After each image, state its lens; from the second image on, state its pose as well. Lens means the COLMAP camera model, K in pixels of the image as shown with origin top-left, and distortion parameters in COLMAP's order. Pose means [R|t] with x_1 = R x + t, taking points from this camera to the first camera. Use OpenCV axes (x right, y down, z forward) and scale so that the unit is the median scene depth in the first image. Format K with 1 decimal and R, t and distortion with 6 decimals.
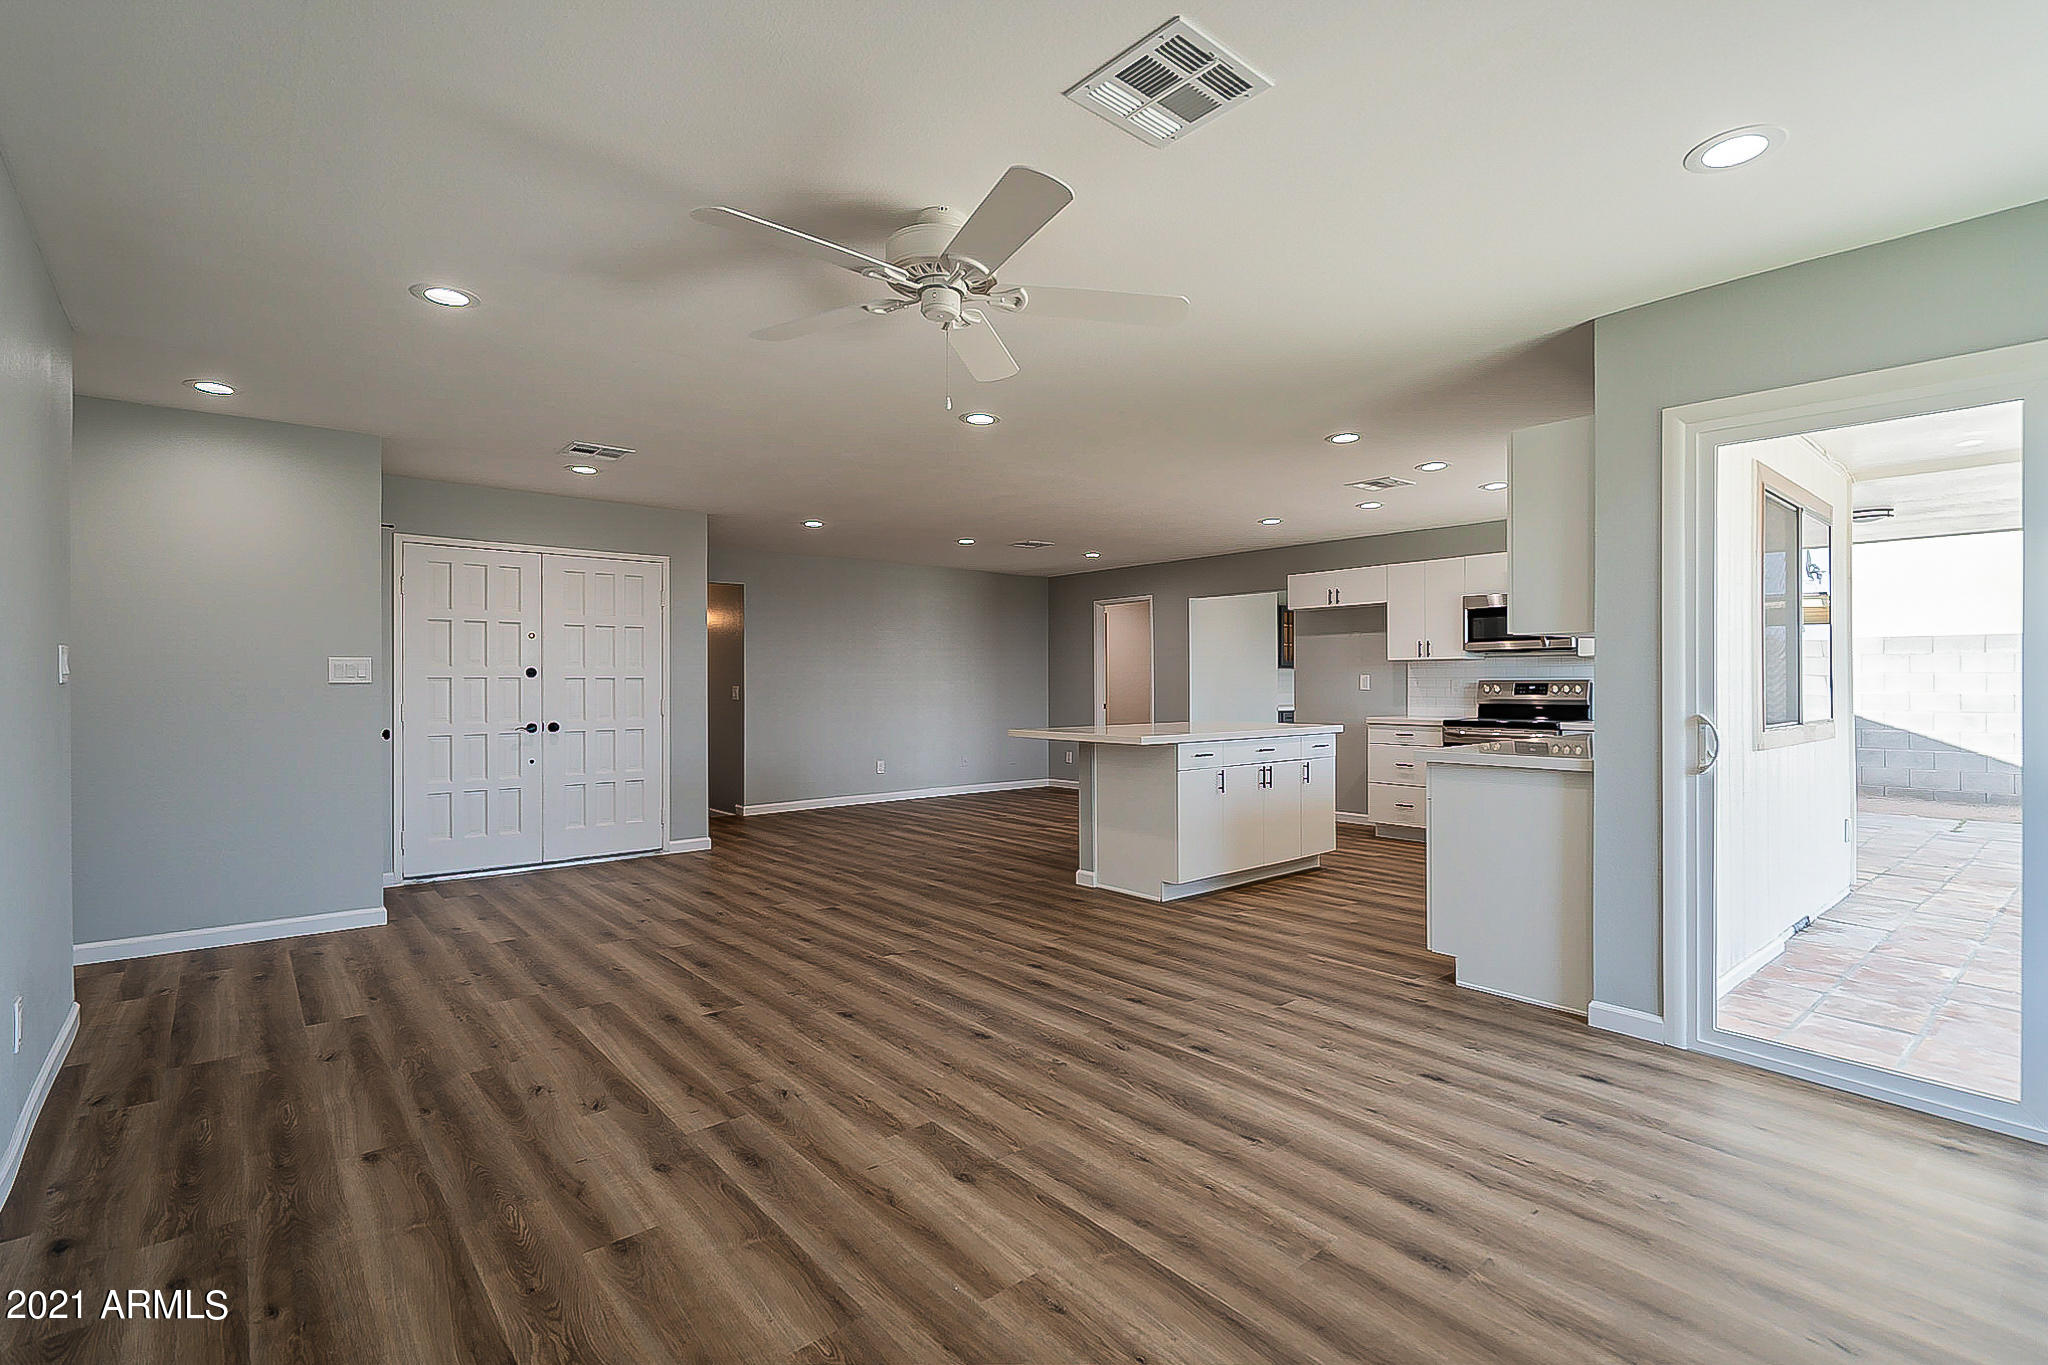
lens RADIAL K [[952.9, 0, 1042.1], [0, 952.9, 688.5], [0, 0, 1]] dist [-0.002738, 0.000426]
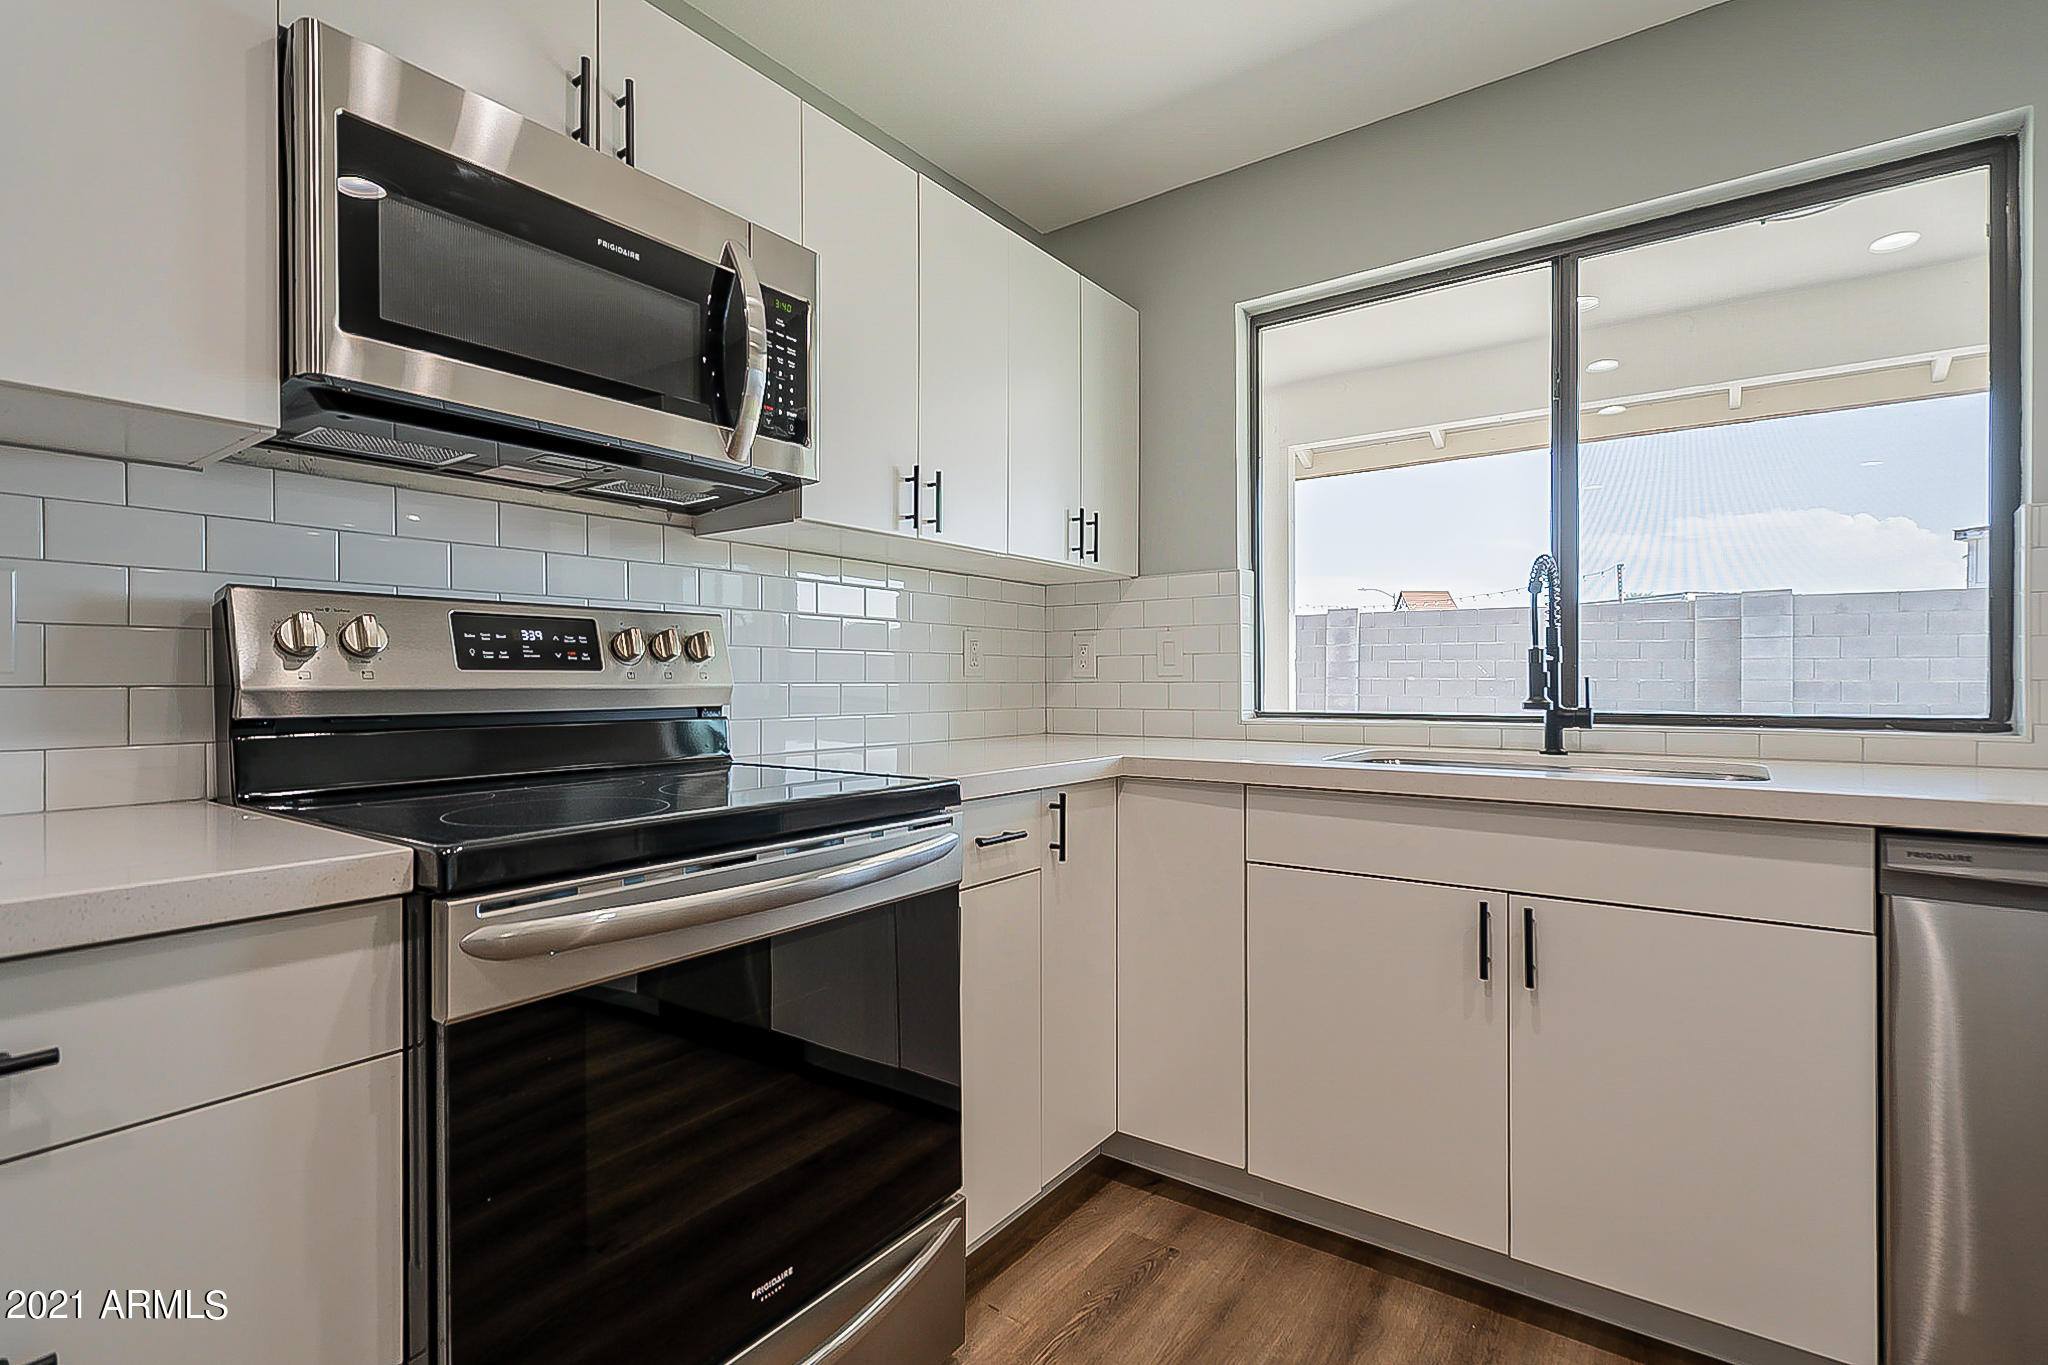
lens RADIAL K [[952.9, 0, 1020.8], [0, 952.9, 680.7], [0, 0, 1]] dist [-0.002738, 0.000426]
pose [[-0.208537, -0.000783, 0.978014, 0.541071], [0.007333, 0.999970, 0.002364, 0.019197], [-0.977987, 0.007665, -0.208525, 1.844882]]
